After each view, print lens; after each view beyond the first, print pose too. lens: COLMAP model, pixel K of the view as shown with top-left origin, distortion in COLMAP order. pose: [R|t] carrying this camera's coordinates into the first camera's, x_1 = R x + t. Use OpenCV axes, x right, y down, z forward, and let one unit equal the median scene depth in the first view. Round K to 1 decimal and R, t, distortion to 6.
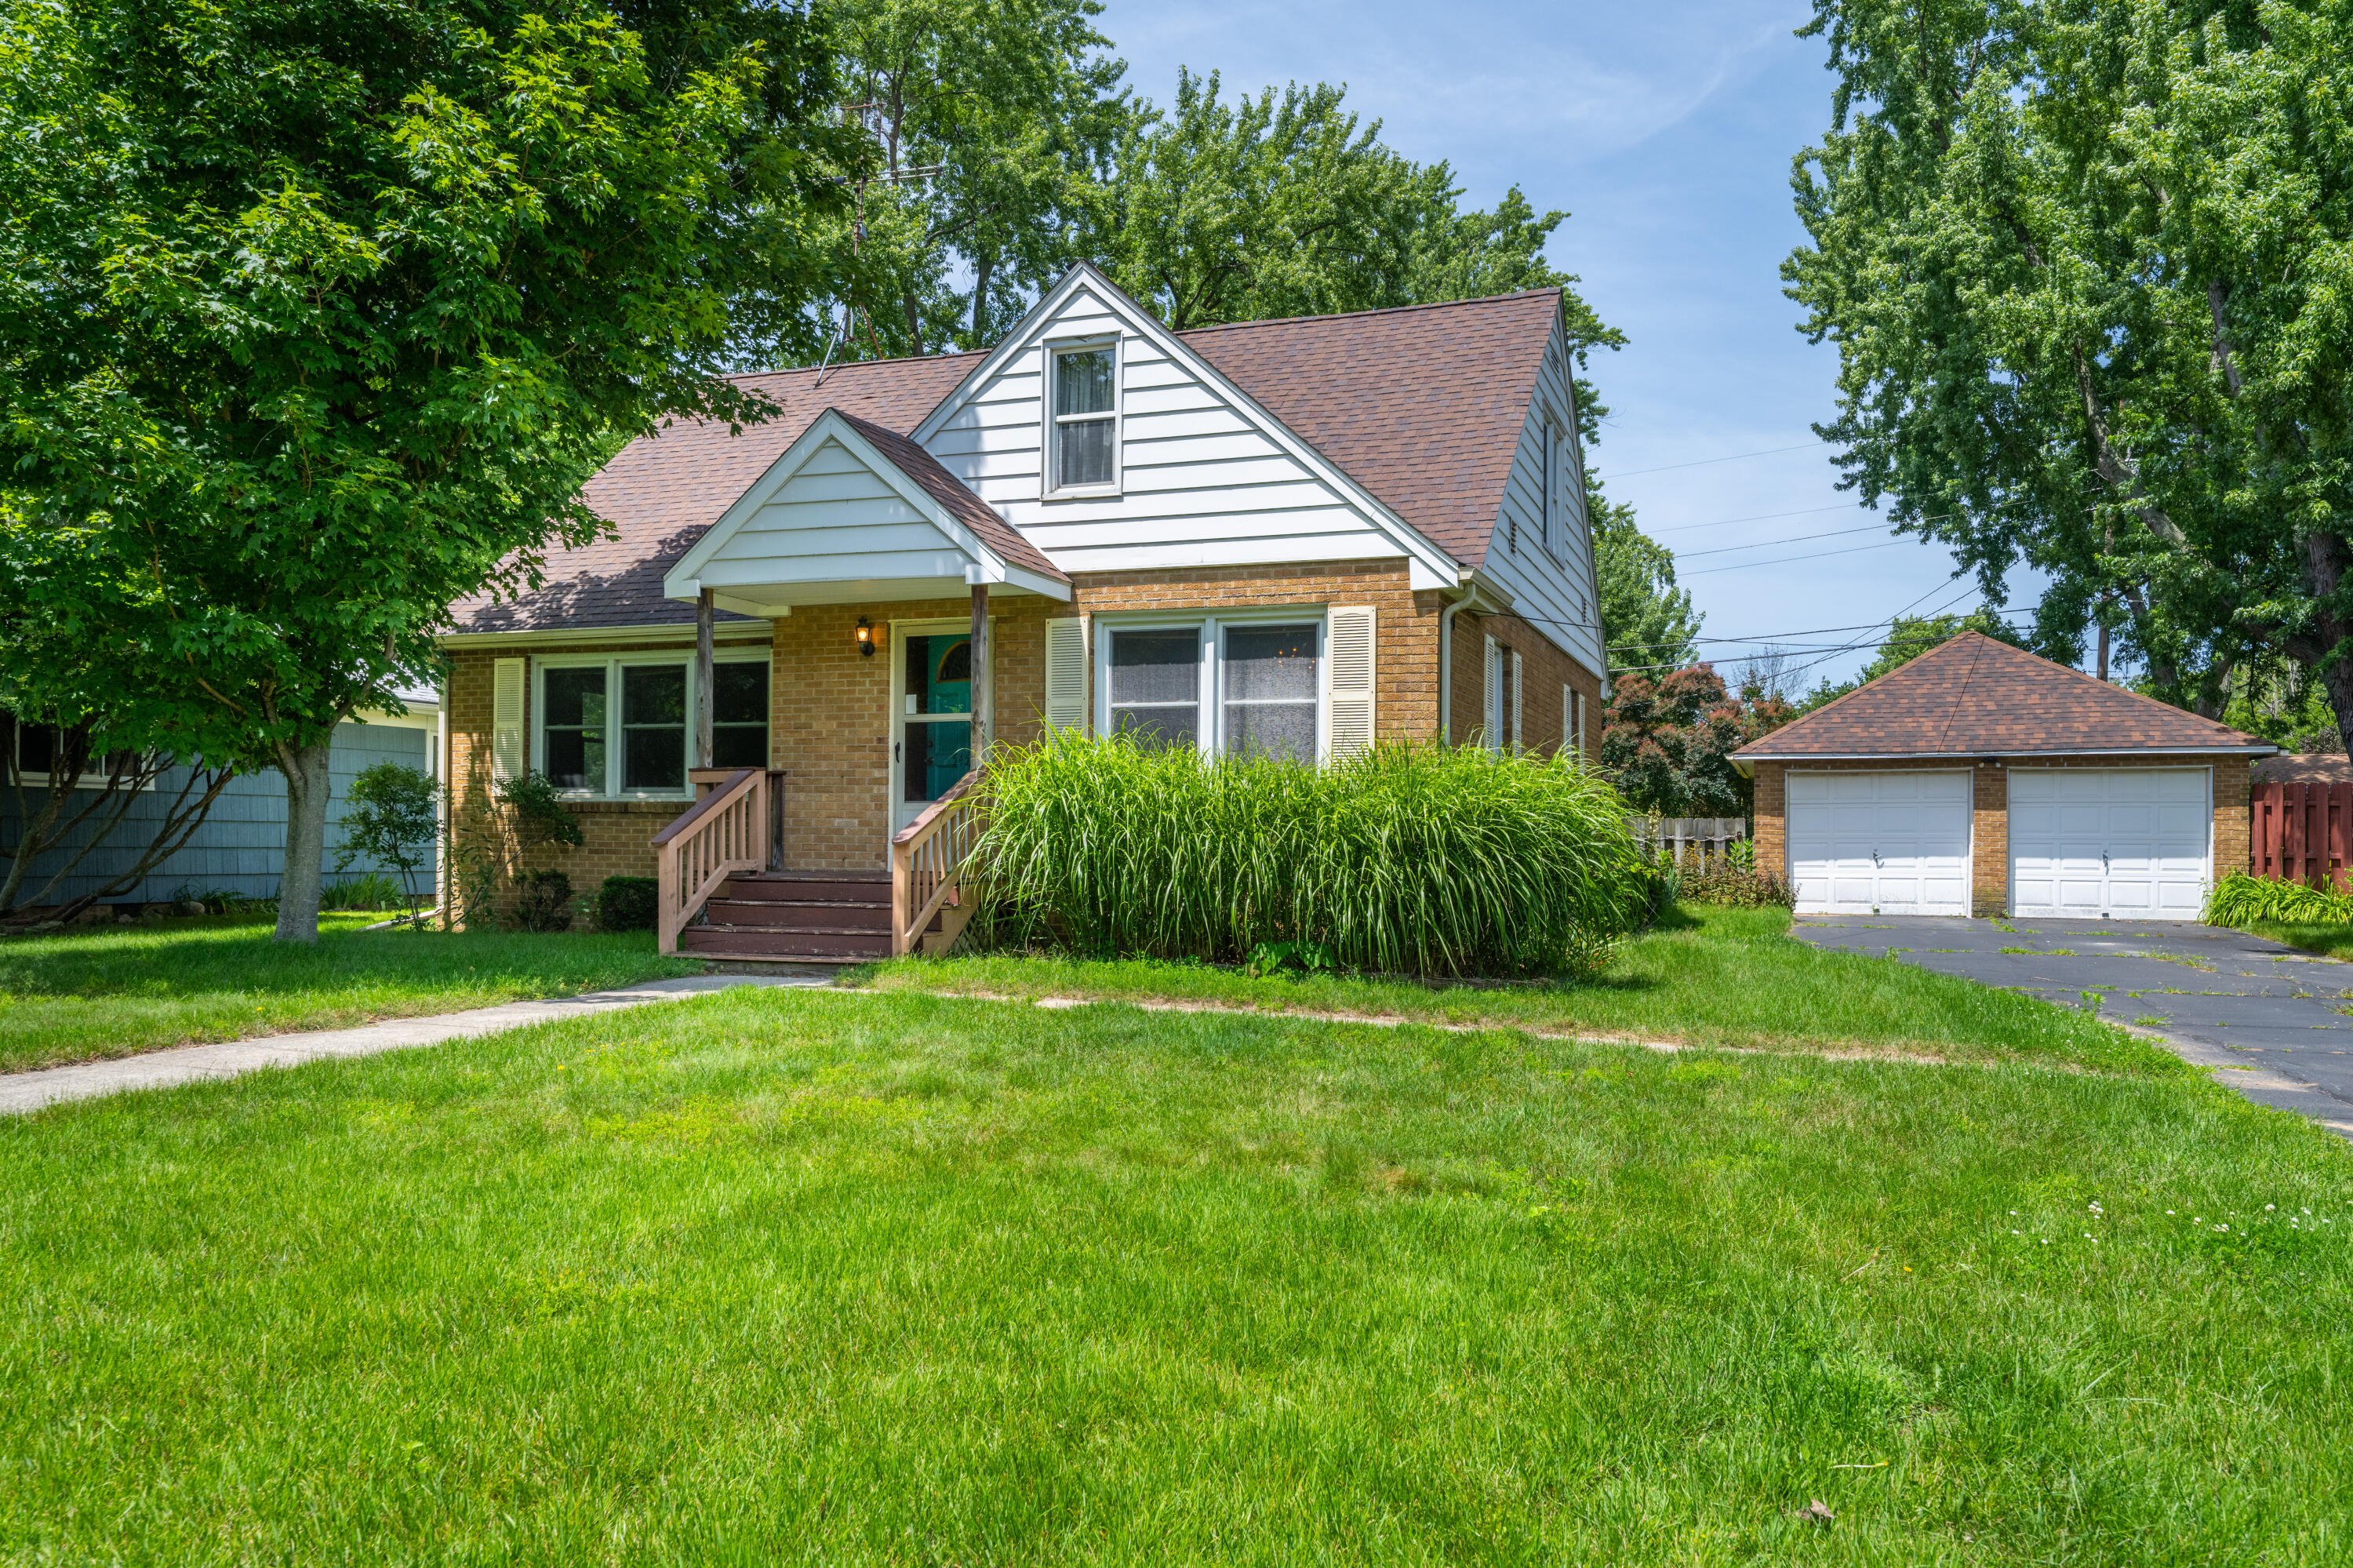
lens RADIAL K [[1613.6, 0, 1176.1], [0, 1613.6, 780.2], [0, 0, 1]] dist [-0.000850, 0.000398]
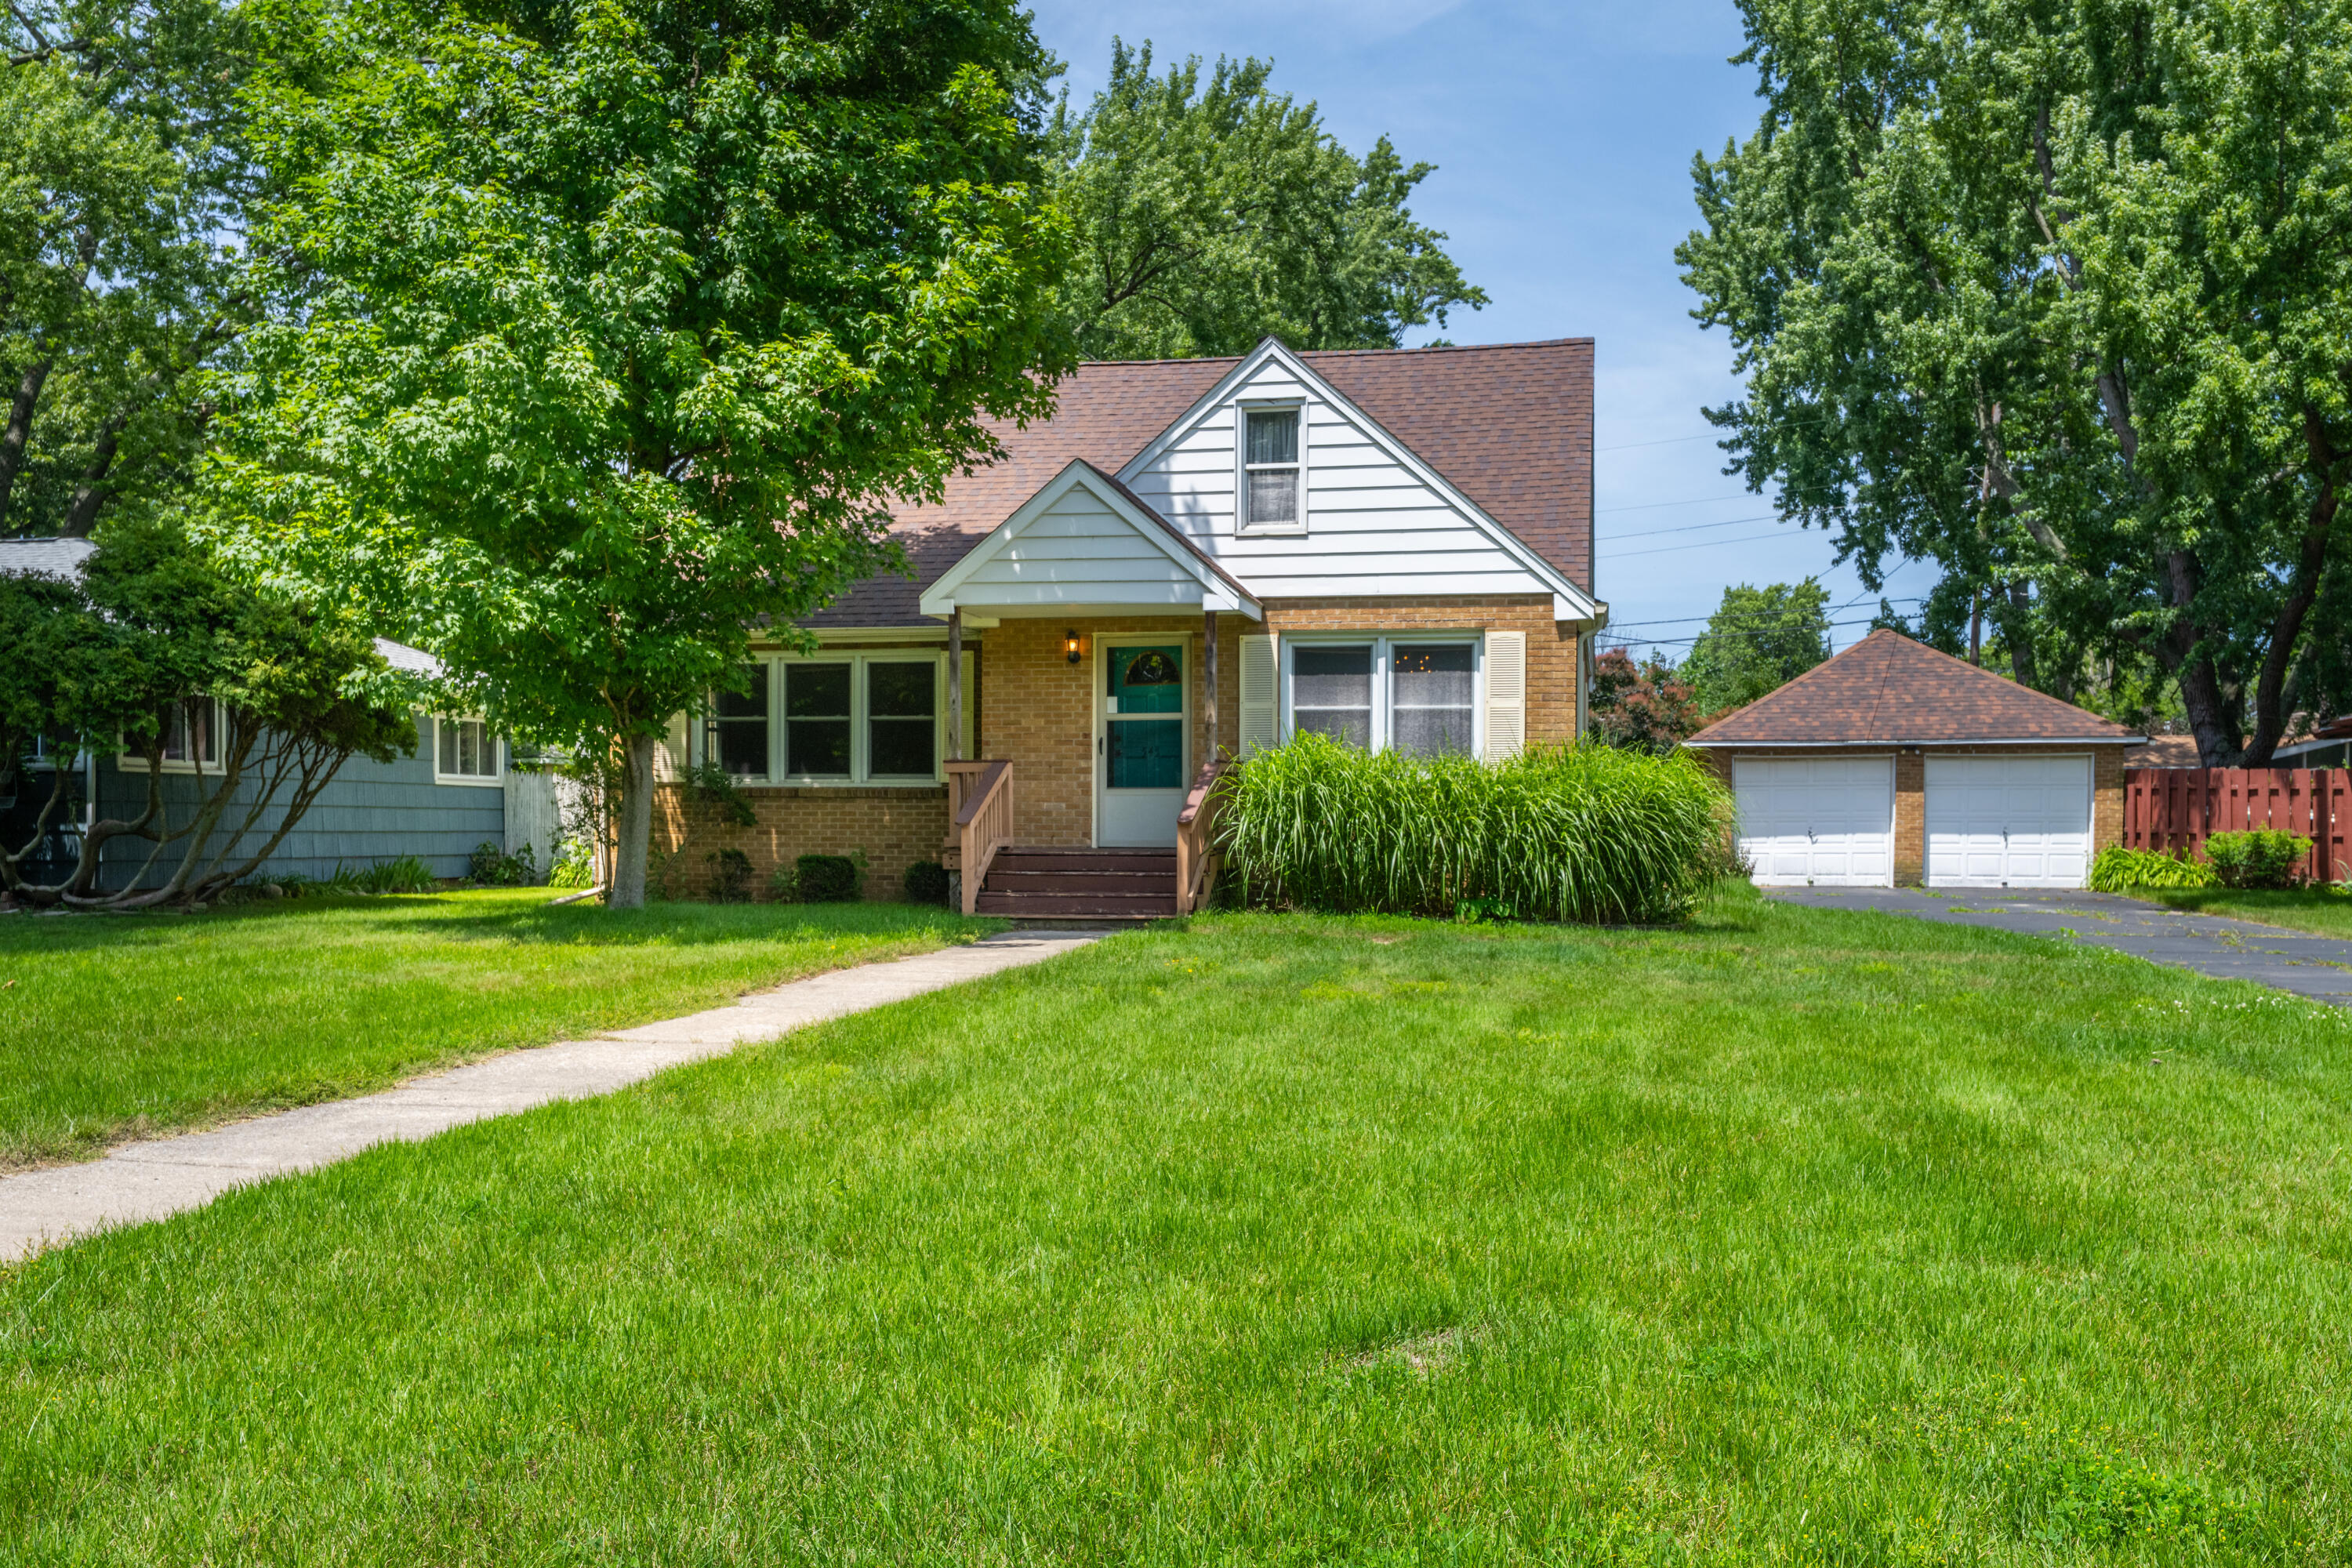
lens RADIAL K [[1830.0, 0, 1180.1], [0, 1830.0, 806.8], [0, 0, 1]] dist [-0.006293, 0.009324]
pose [[0.990218, -0.002020, 0.139513, -0.246856], [-0.002049, 0.999577, 0.029015, -0.009725], [-0.139513, -0.029017, 0.989795, -0.267667]]
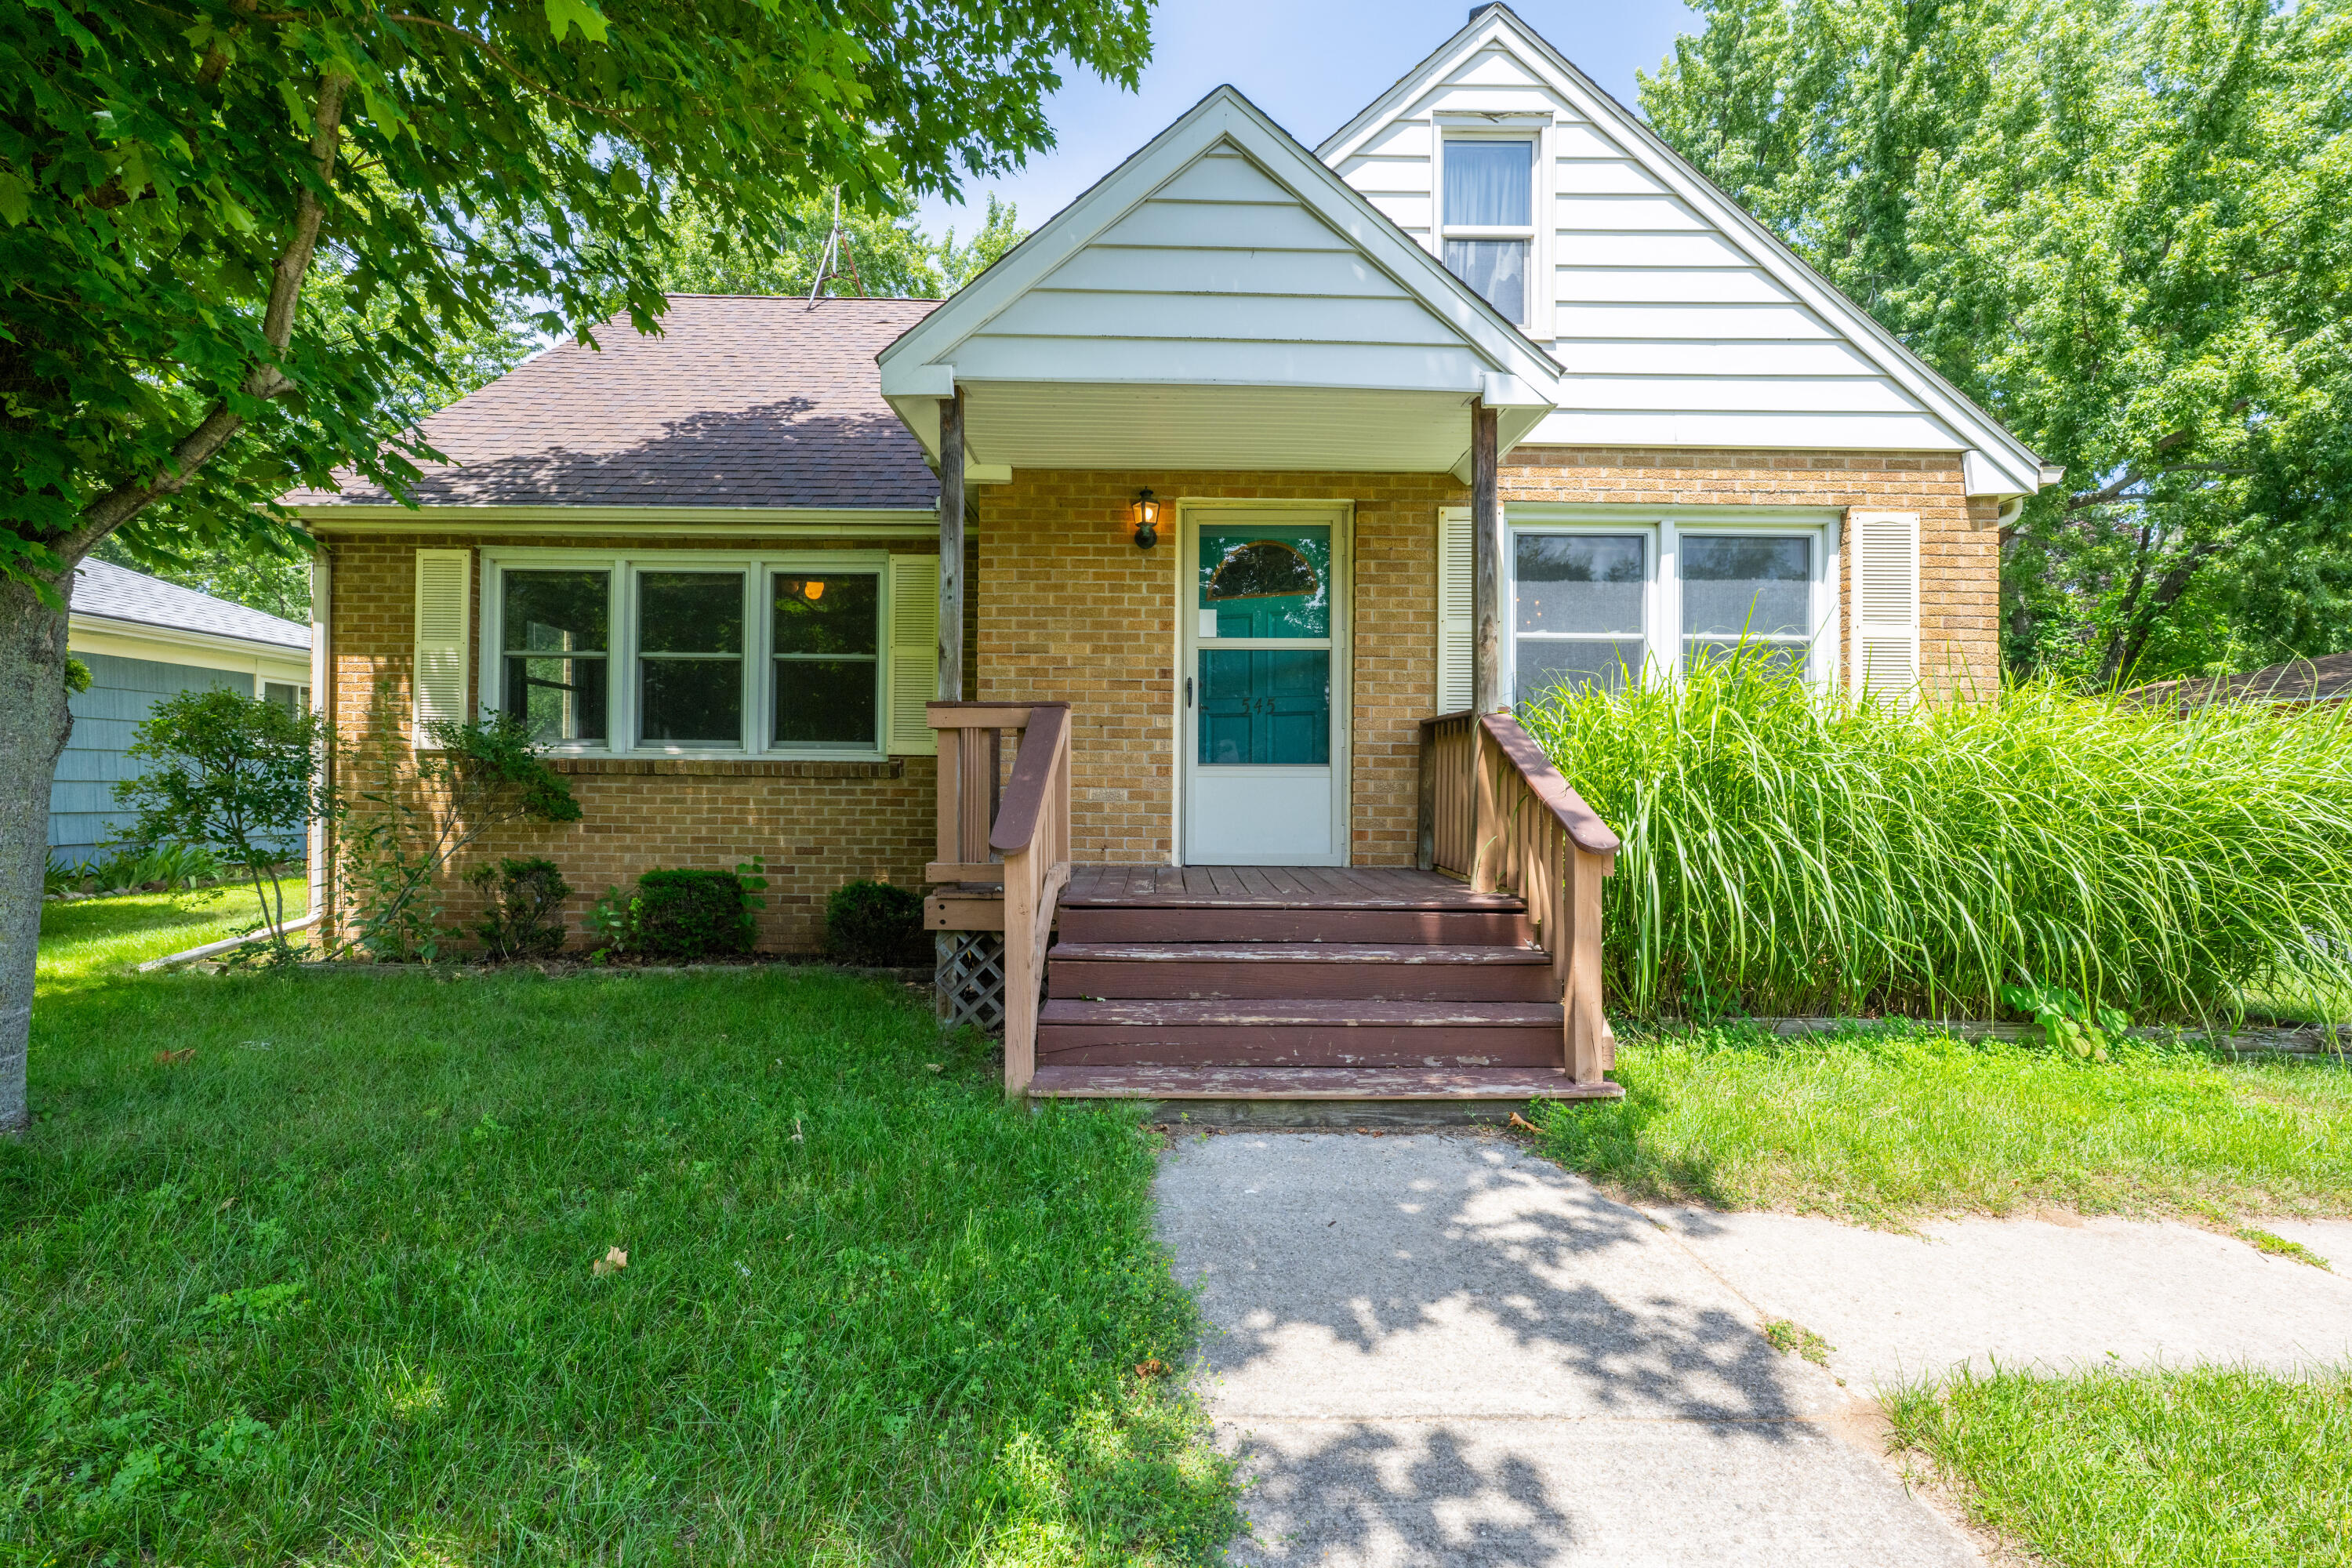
lens RADIAL K [[942.4, 0, 1167.1], [0, 942.4, 767.8], [0, 0, 1]] dist [-0.000293, 0.000325]
pose [[0.937763, 0.008525, 0.347170, -0.262591], [-0.014416, 0.999793, 0.014387, 0.007485], [-0.346976, -0.018497, 0.937692, 0.514316]]
